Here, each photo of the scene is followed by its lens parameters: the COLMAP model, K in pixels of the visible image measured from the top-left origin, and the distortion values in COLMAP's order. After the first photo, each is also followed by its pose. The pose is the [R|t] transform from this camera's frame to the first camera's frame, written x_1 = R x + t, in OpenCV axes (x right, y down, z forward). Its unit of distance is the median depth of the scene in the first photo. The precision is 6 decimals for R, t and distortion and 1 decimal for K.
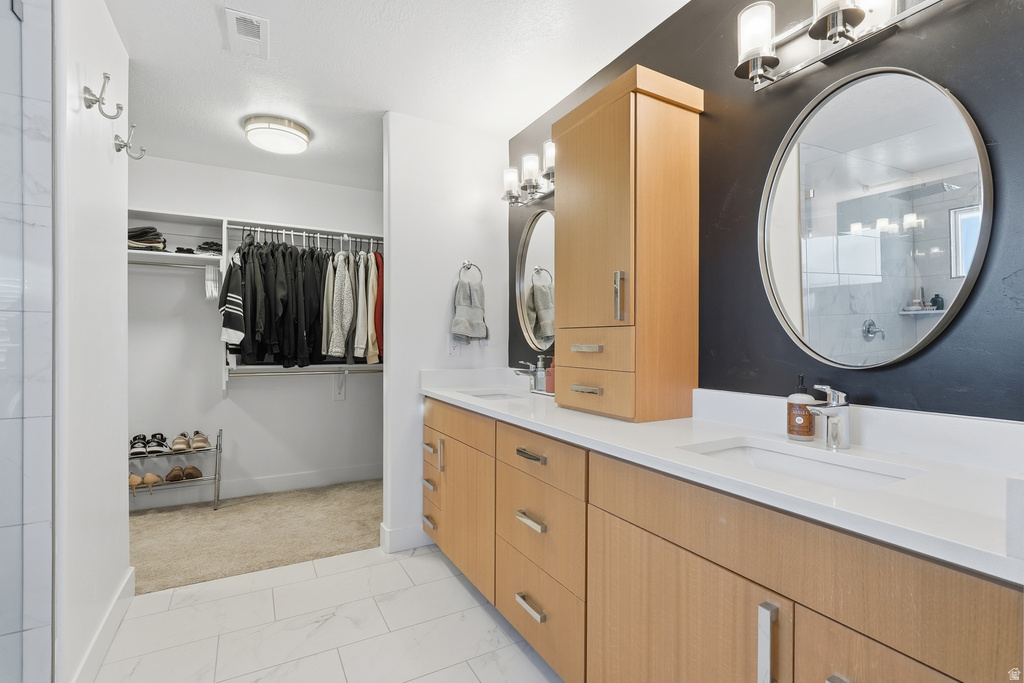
lens RADIAL K [[469.8, 0, 512.0], [0, 469.8, 341.5], [0, 0, 1]] dist [-0.014605, 0.008580]
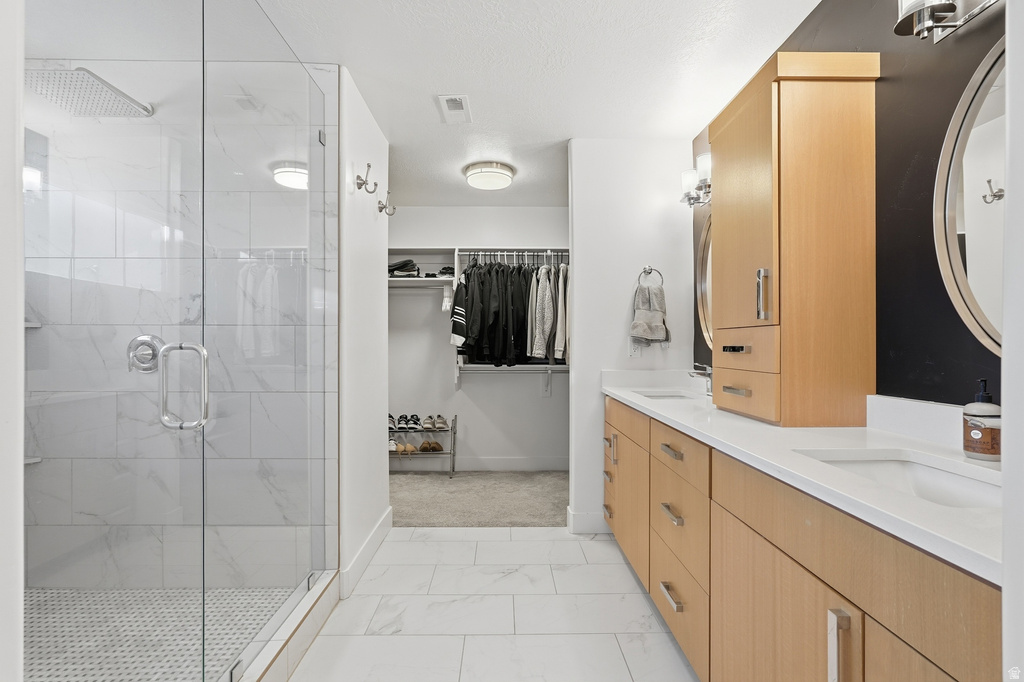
lens RADIAL K [[469.8, 0, 512.0], [0, 469.8, 341.0], [0, 0, 1]] dist [-0.014605, 0.008580]
pose [[0.882927, -0.008720, -0.469429, 0.129735], [0.004063, 0.999932, -0.010933, 0.004253], [0.469492, 0.007746, 0.882903, -0.054425]]
